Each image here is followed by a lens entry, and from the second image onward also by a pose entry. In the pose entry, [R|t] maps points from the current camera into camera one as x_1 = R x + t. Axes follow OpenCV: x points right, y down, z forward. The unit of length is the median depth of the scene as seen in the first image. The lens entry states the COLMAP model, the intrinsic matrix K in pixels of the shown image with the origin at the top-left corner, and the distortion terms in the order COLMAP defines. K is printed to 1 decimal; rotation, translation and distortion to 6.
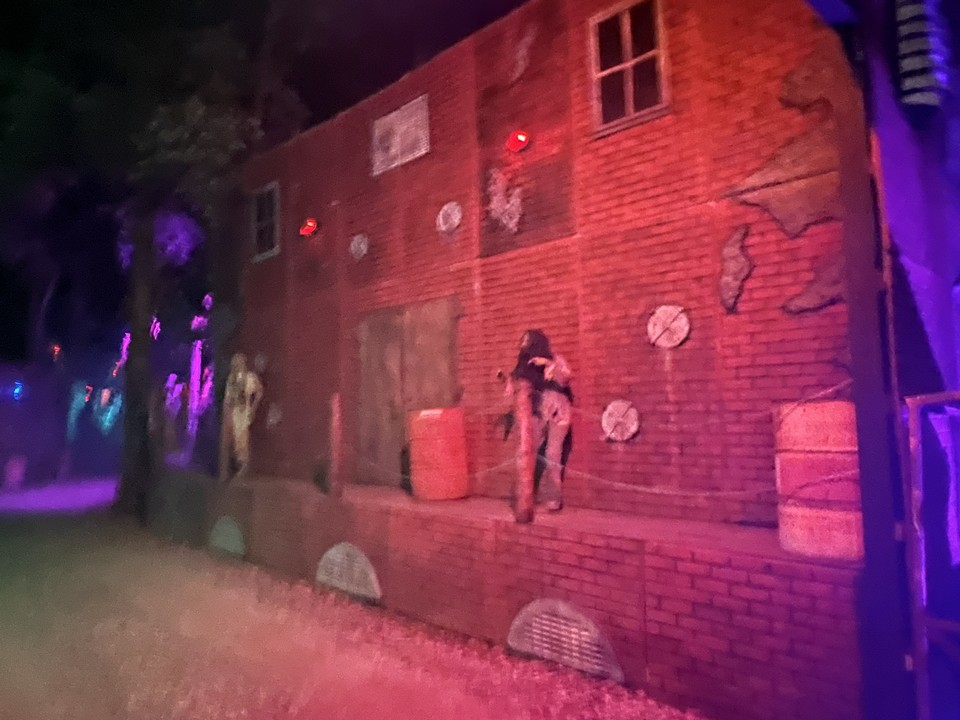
lens RADIAL K [[623.3, 0, 479.1], [0, 623.3, 340.0], [0, 0, 1]] dist [-0.057592, 0.001095]
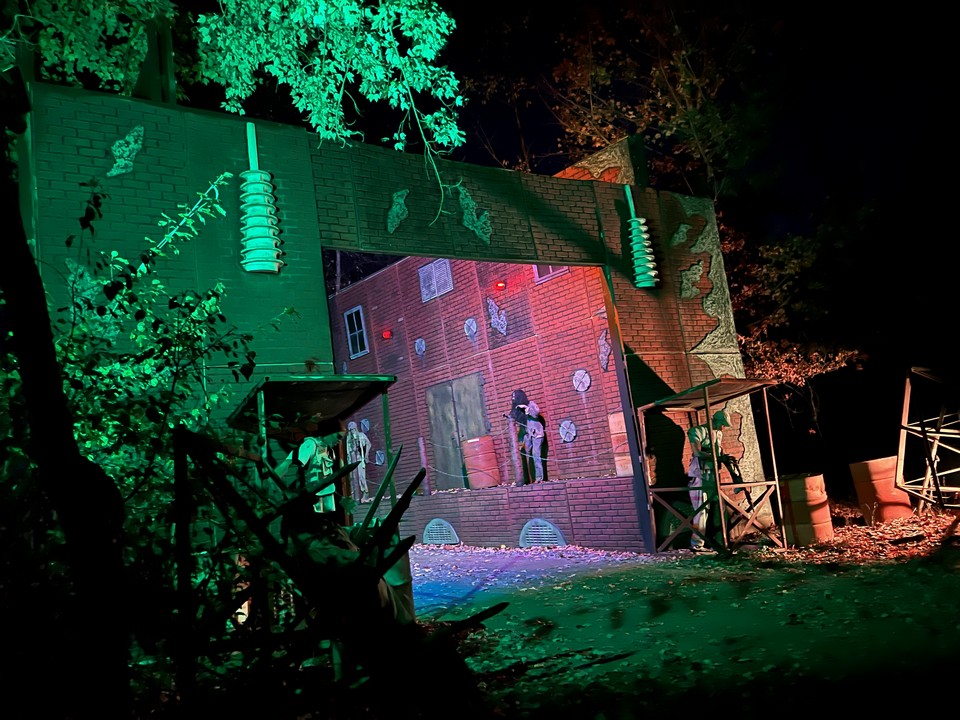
lens RADIAL K [[723.3, 0, 480.0], [0, 723.3, 360.0], [0, 0, 1]] dist [-0.031133, 0.005352]
pose [[0.984502, -0.138460, -0.107627, 0.202362], [0.137233, 0.990361, -0.018769, -0.073166], [0.109188, 0.003708, 0.994014, -1.099866]]
